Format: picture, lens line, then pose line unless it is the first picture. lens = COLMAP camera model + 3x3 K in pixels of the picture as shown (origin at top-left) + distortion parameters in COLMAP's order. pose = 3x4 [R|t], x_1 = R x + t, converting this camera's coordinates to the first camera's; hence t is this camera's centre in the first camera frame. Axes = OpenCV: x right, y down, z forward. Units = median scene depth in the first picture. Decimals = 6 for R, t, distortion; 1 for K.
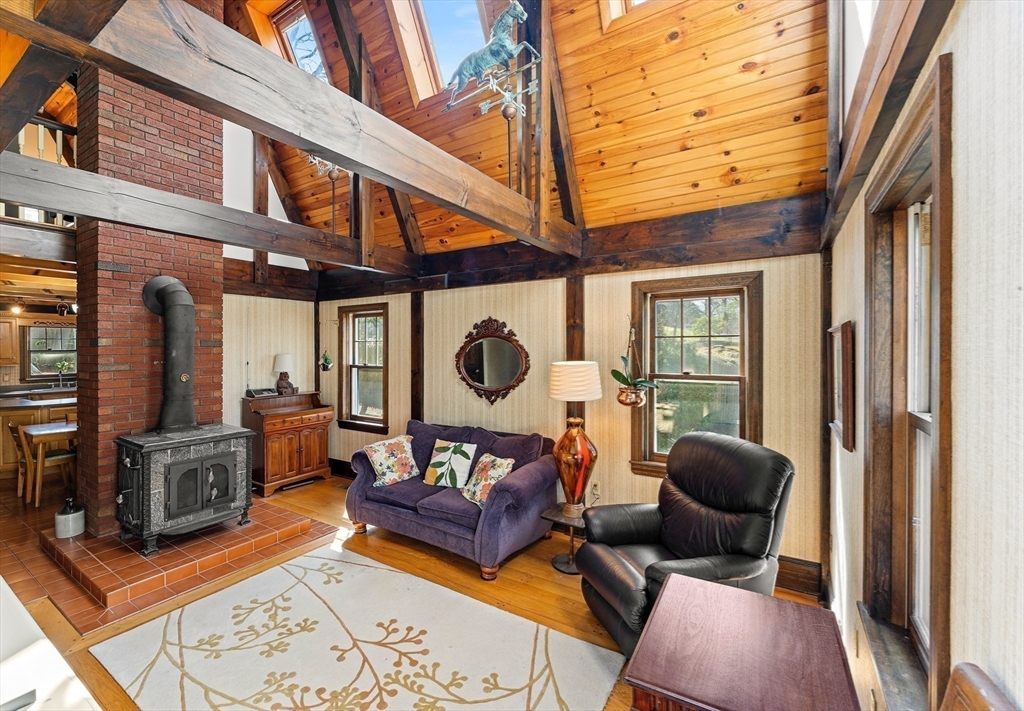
lens RADIAL K [[431.8, 0, 509.2], [0, 431.8, 349.6], [0, 0, 1]] dist [0.000373, 0.000110]
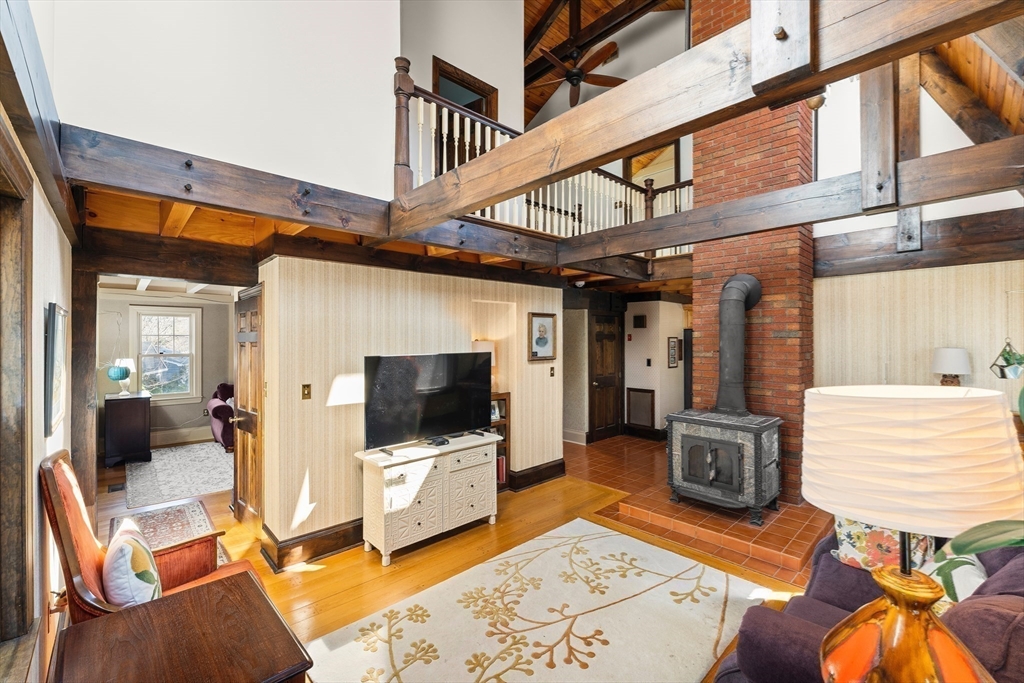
lens RADIAL K [[421.6, 0, 478.8], [0, 421.6, 335.8], [0, 0, 1]] dist [0.001285, 0.000319]
pose [[-0.280378, -0.006721, -0.959866, 0.655952], [-0.001780, 0.999977, -0.006482, -0.005365], [0.959888, -0.000109, -0.280383, 0.993575]]
